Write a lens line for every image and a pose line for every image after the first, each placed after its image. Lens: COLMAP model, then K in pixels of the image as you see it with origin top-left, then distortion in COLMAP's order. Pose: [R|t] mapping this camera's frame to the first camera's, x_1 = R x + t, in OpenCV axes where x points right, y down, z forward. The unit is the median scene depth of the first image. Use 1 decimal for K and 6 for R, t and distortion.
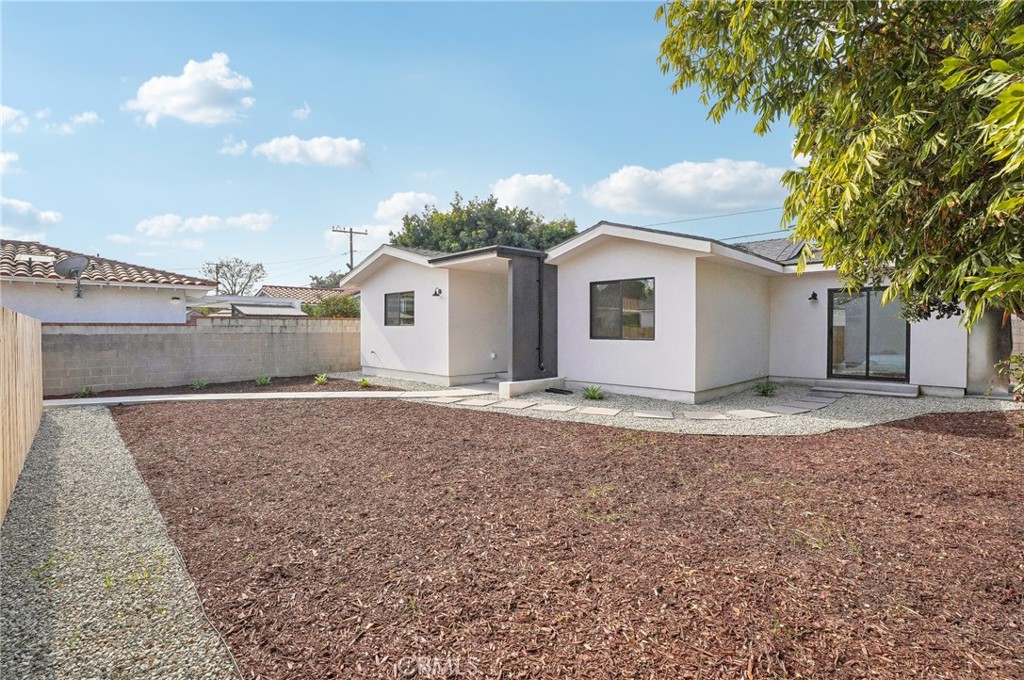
lens RADIAL K [[470.1, 0, 512.0], [0, 470.1, 340.0], [0, 0, 1]] dist [-0.000517, -0.000032]
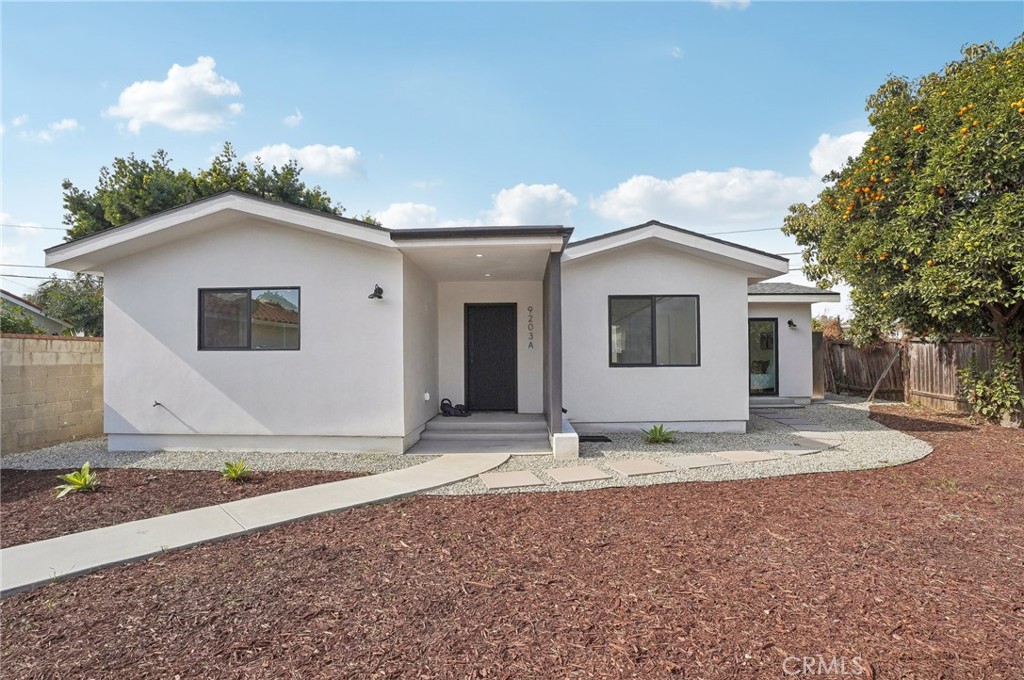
lens RADIAL K [[465.8, 0, 513.1], [0, 465.8, 354.8], [0, 0, 1]] dist [-0.029004, 0.000062]
pose [[0.734343, -0.006390, 0.678749, -0.392867], [0.022934, 0.999618, -0.015401, -0.011839], [-0.678391, 0.026876, 0.734209, 0.440273]]
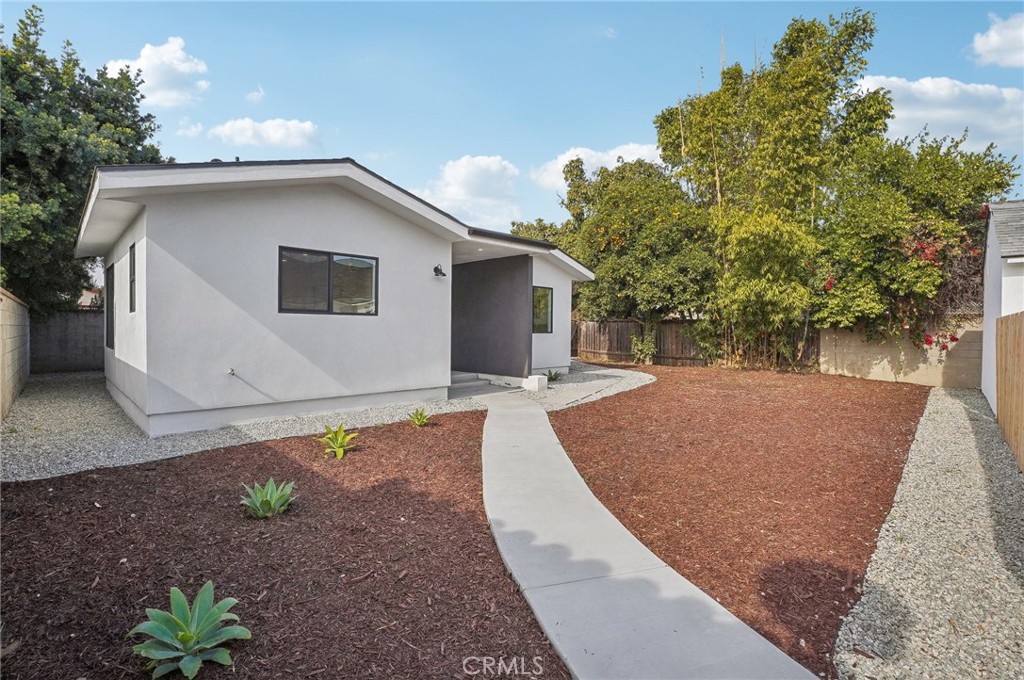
lens RADIAL K [[470.1, 0, 512.0], [0, 470.1, 340.0], [0, 0, 1]] dist [-0.000517, -0.000032]
pose [[0.008637, -0.028504, 0.999556, -0.815257], [0.009015, 0.999555, 0.028426, -0.015603], [-0.999922, 0.008766, 0.008890, 0.828896]]
